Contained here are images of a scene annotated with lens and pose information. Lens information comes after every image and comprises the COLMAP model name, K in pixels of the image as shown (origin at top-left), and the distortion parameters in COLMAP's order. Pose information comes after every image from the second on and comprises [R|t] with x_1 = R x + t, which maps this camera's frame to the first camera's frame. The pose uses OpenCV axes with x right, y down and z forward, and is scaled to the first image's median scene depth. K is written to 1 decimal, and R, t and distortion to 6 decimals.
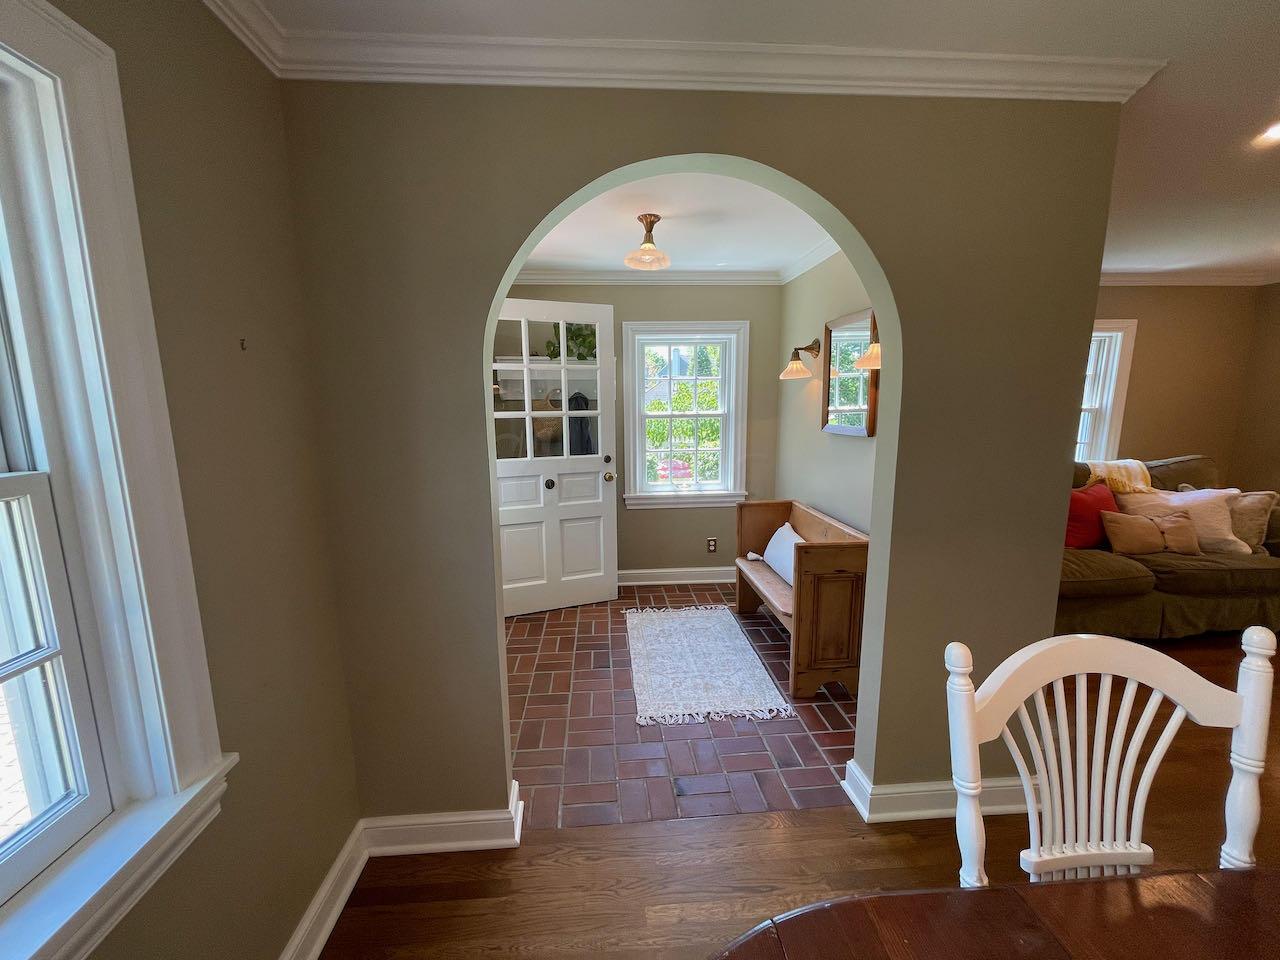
lens RADIAL K [[520.8, 0, 627.9], [0, 520.8, 487.8], [0, 0, 1]] dist [0.006338, -0.003489]
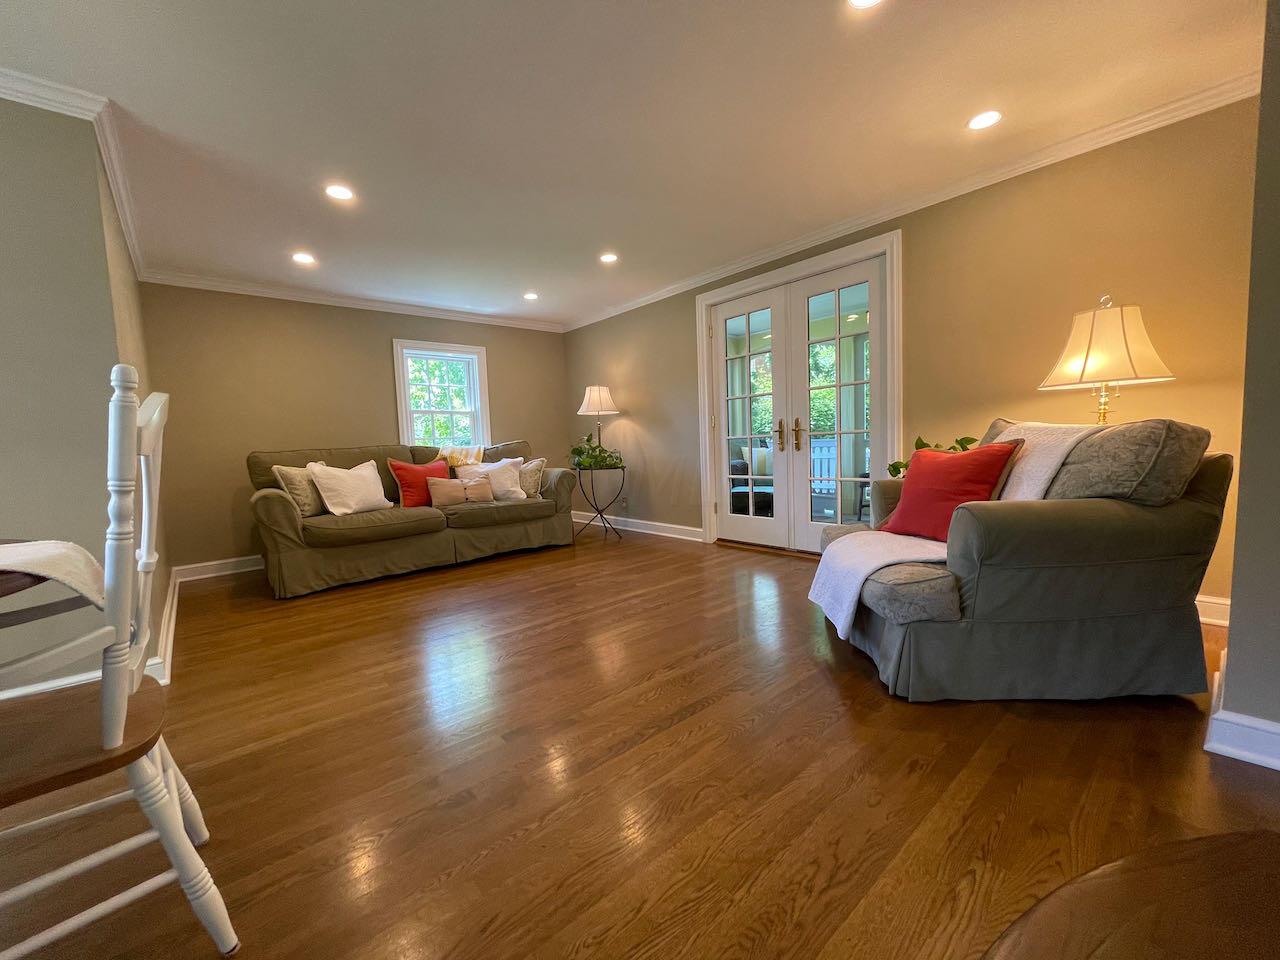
lens RADIAL K [[520.8, 0, 627.9], [0, 520.8, 487.8], [0, 0, 1]] dist [0.006338, -0.003489]
pose [[0.806246, -0.073515, 0.586995, 0.550971], [0.128504, 0.990320, -0.052475, 0.207961], [-0.577455, 0.117739, 0.807889, -0.362787]]
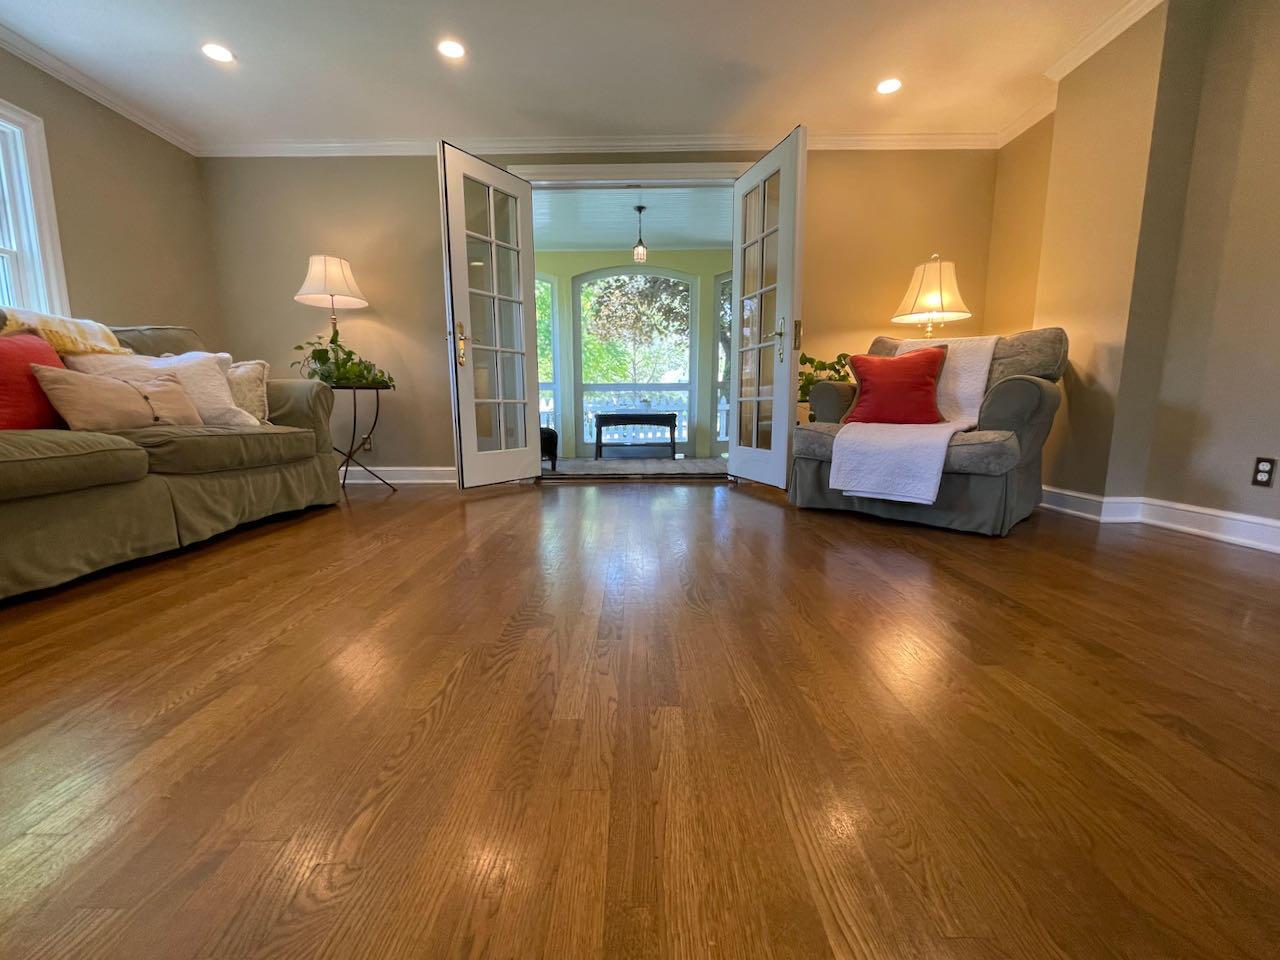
lens RADIAL K [[520.8, 0, 627.9], [0, 520.8, 487.8], [0, 0, 1]] dist [0.006338, -0.003489]
pose [[0.079609, -0.136167, 0.987482, 0.403469], [0.166972, 0.978452, 0.121460, 0.215638], [-0.982742, 0.155213, 0.100630, 0.351803]]
